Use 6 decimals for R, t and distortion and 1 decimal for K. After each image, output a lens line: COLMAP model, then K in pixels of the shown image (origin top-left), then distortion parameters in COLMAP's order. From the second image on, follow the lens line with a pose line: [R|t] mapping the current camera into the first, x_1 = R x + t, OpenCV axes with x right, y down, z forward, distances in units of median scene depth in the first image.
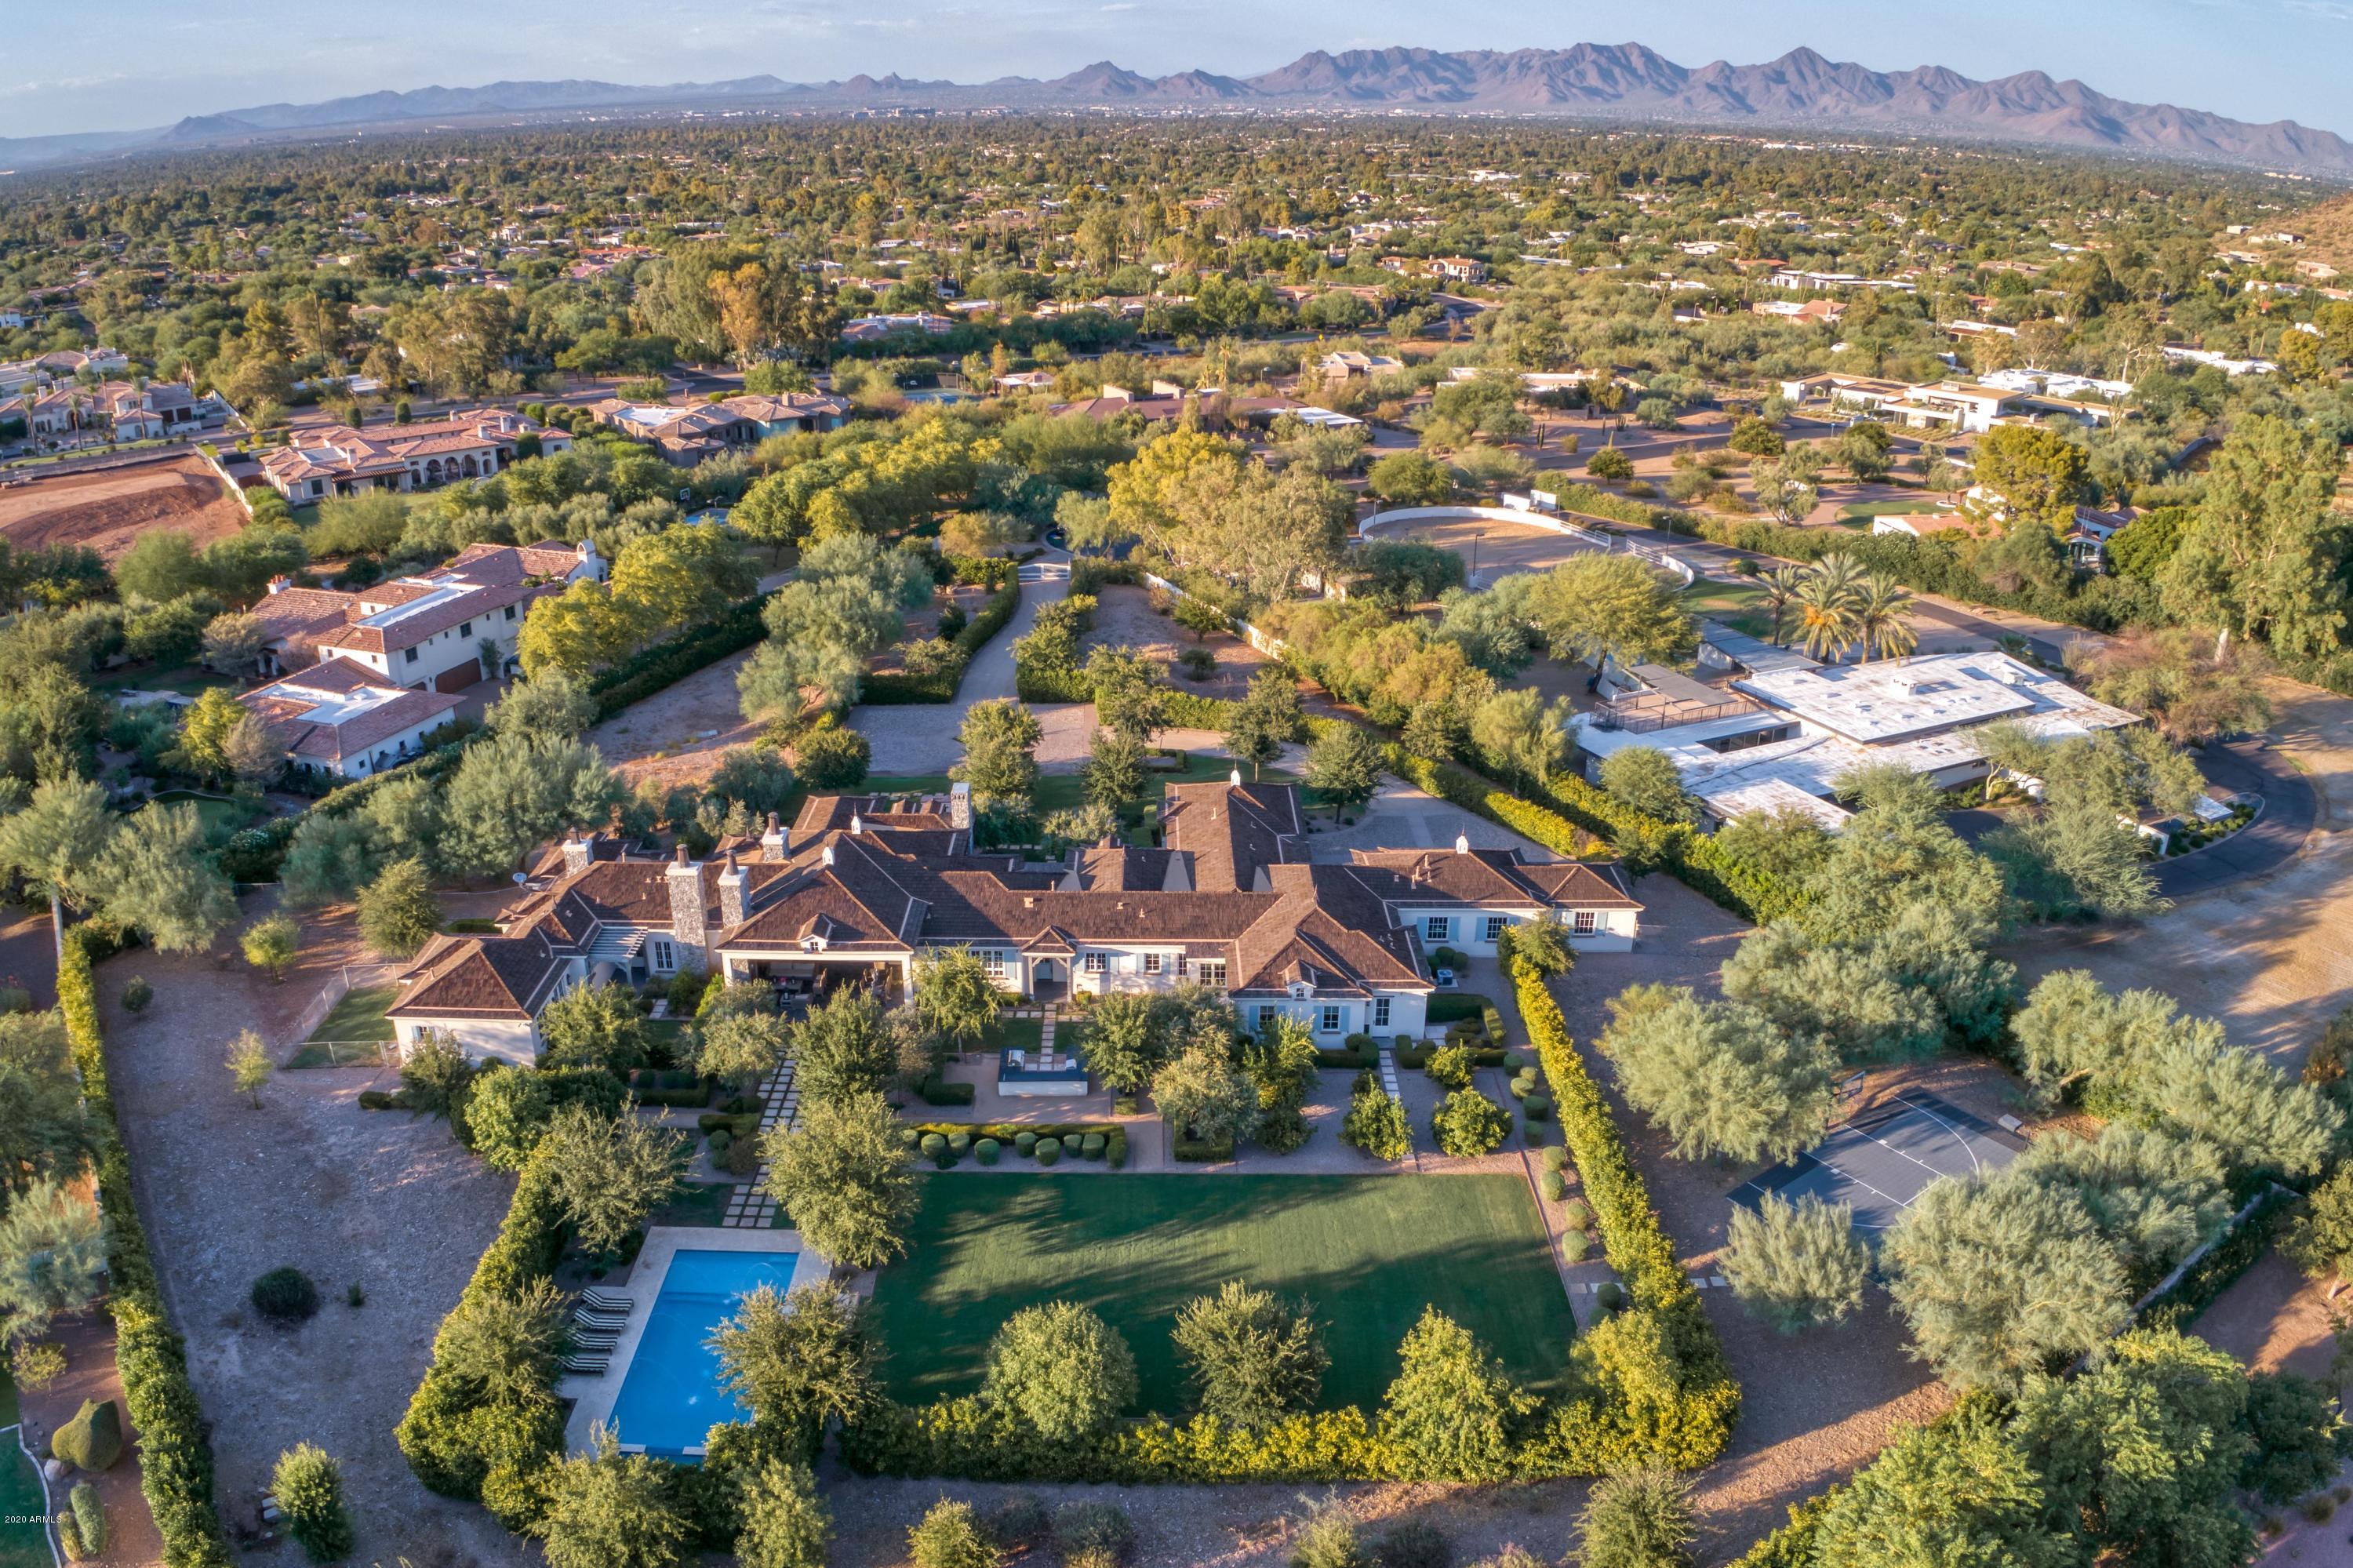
lens RADIAL K [[1640.0, 0, 1176.5], [0, 1640.0, 784.0], [0, 0, 1]] dist [-0.085479, -0.075136]
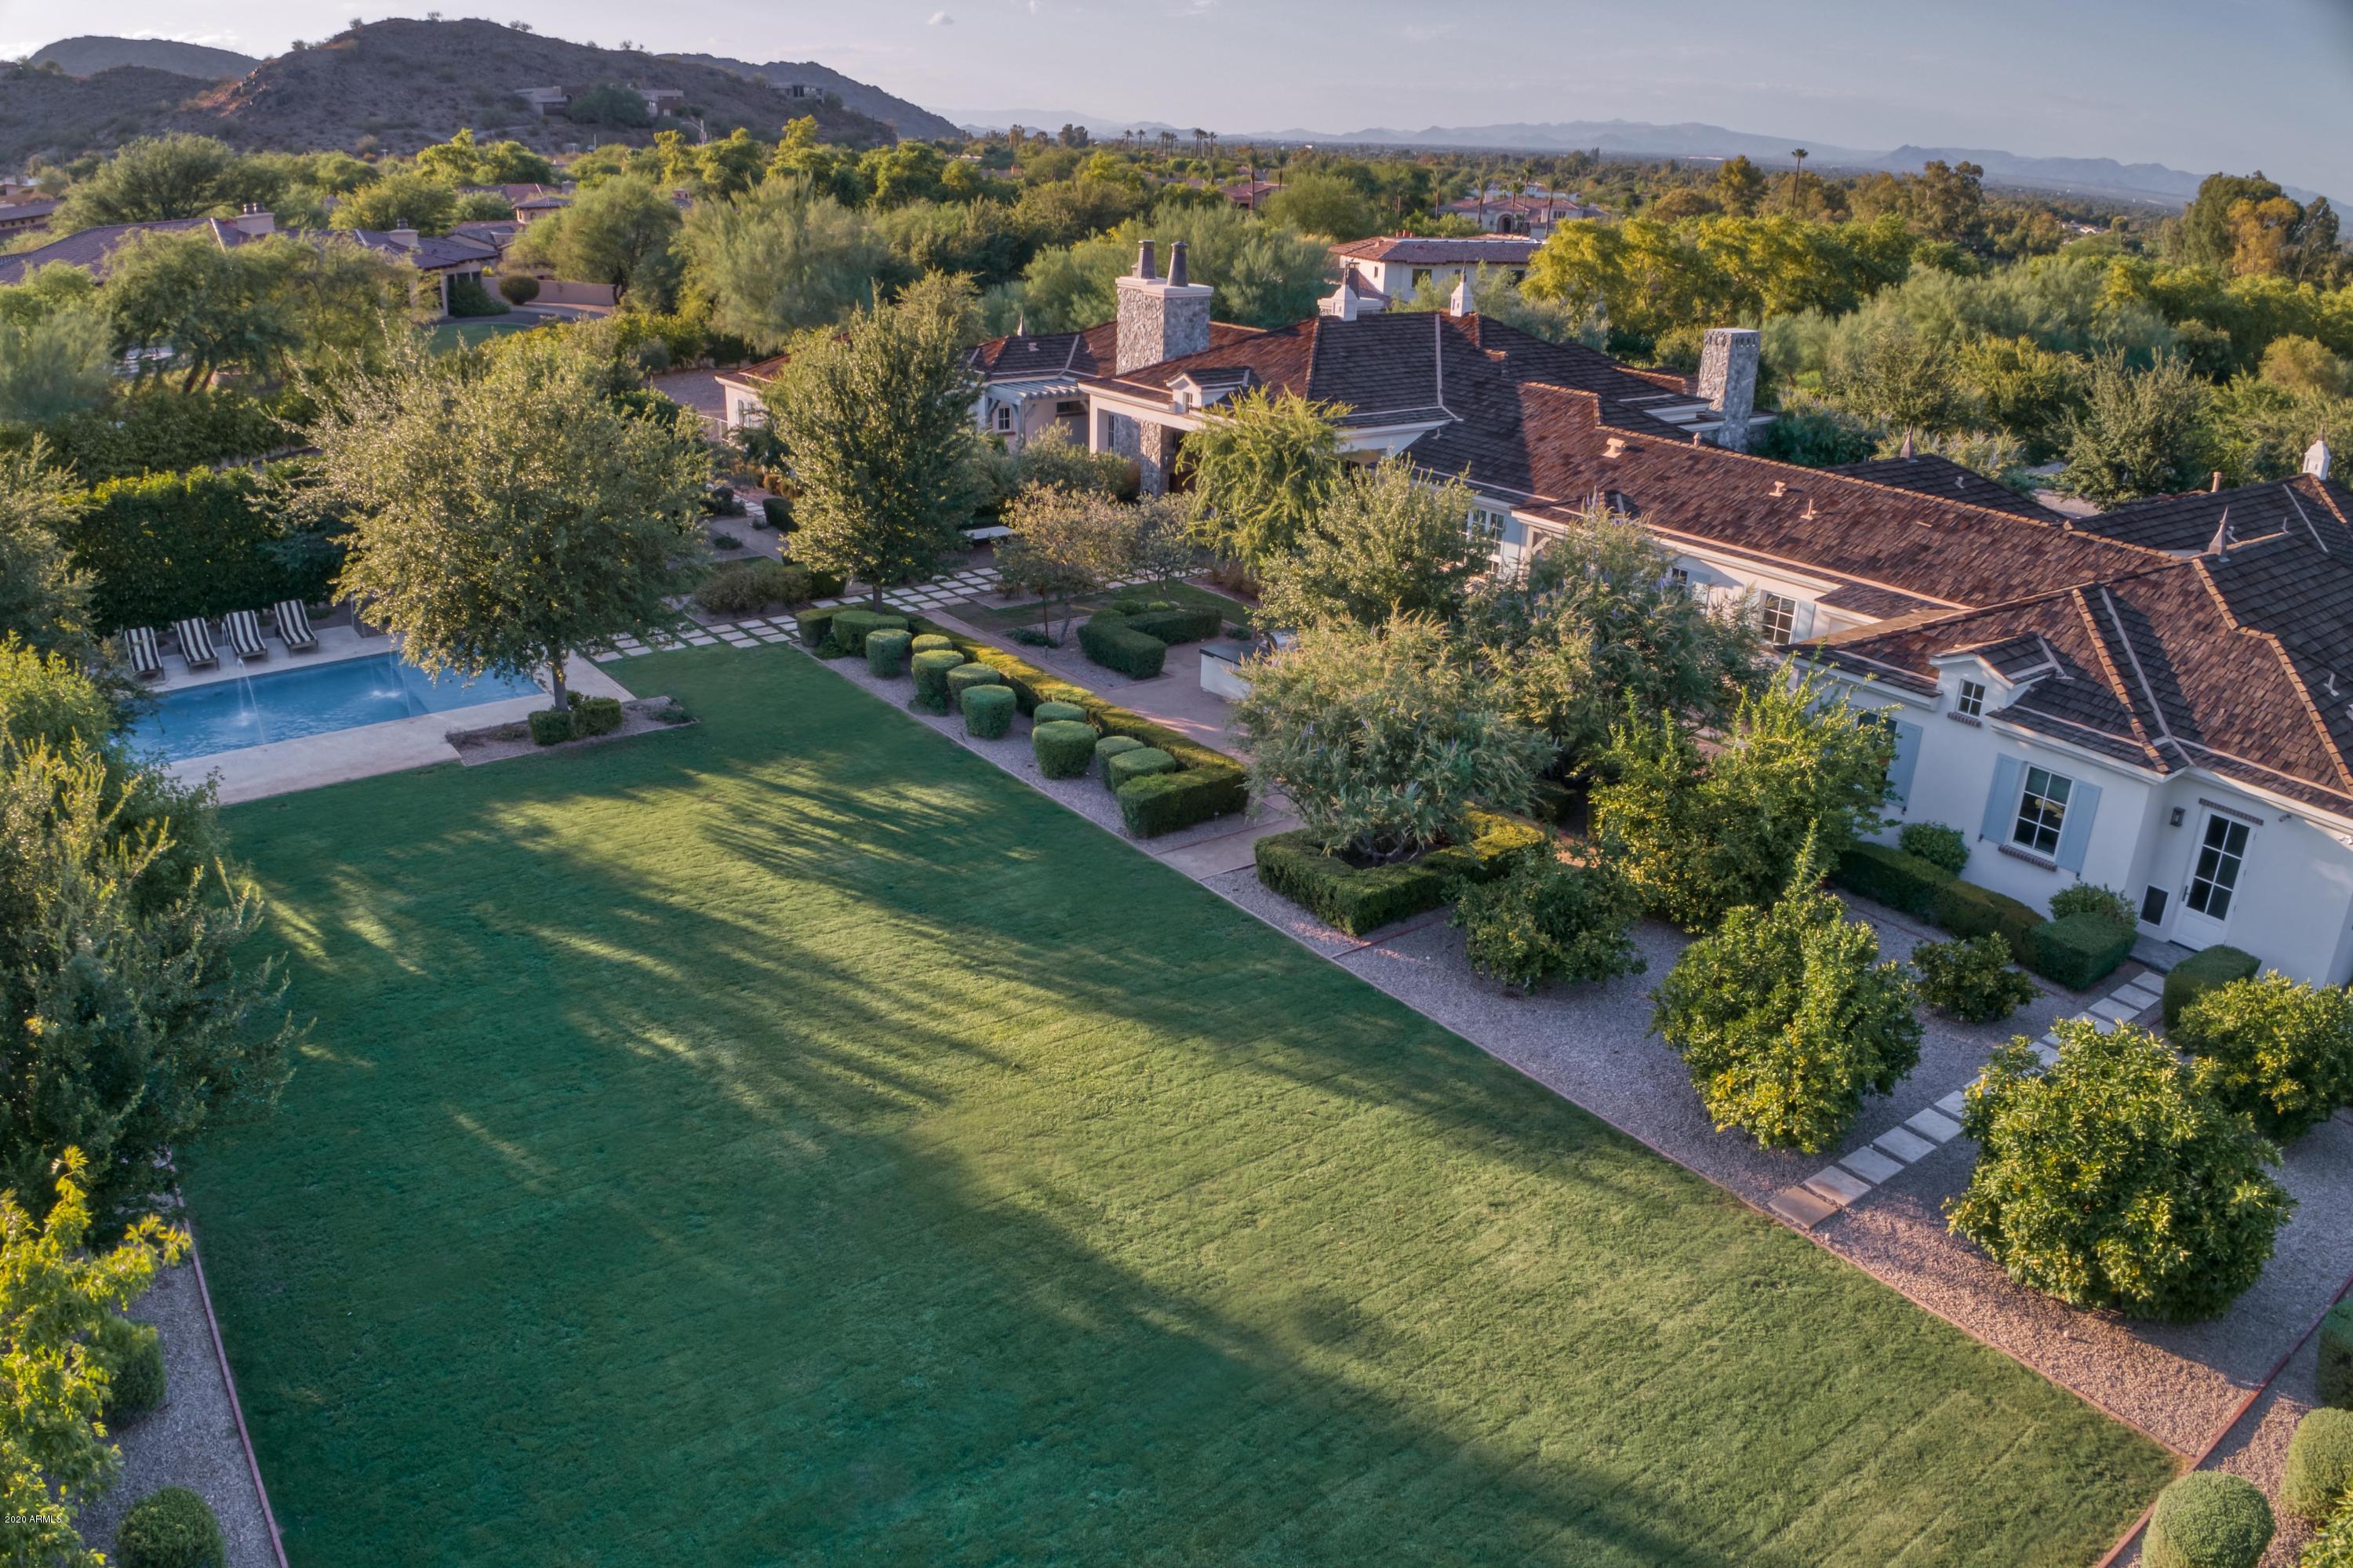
lens RADIAL K [[1655.9, 0, 1104.3], [0, 1655.9, 853.9], [0, 0, 1]] dist [-0.131365, -0.021800]
pose [[0.571433, 0.337434, -0.748066, 0.199846], [-0.316916, 0.931577, 0.178125, 0.137752], [0.756987, 0.135288, 0.639272, 0.594172]]
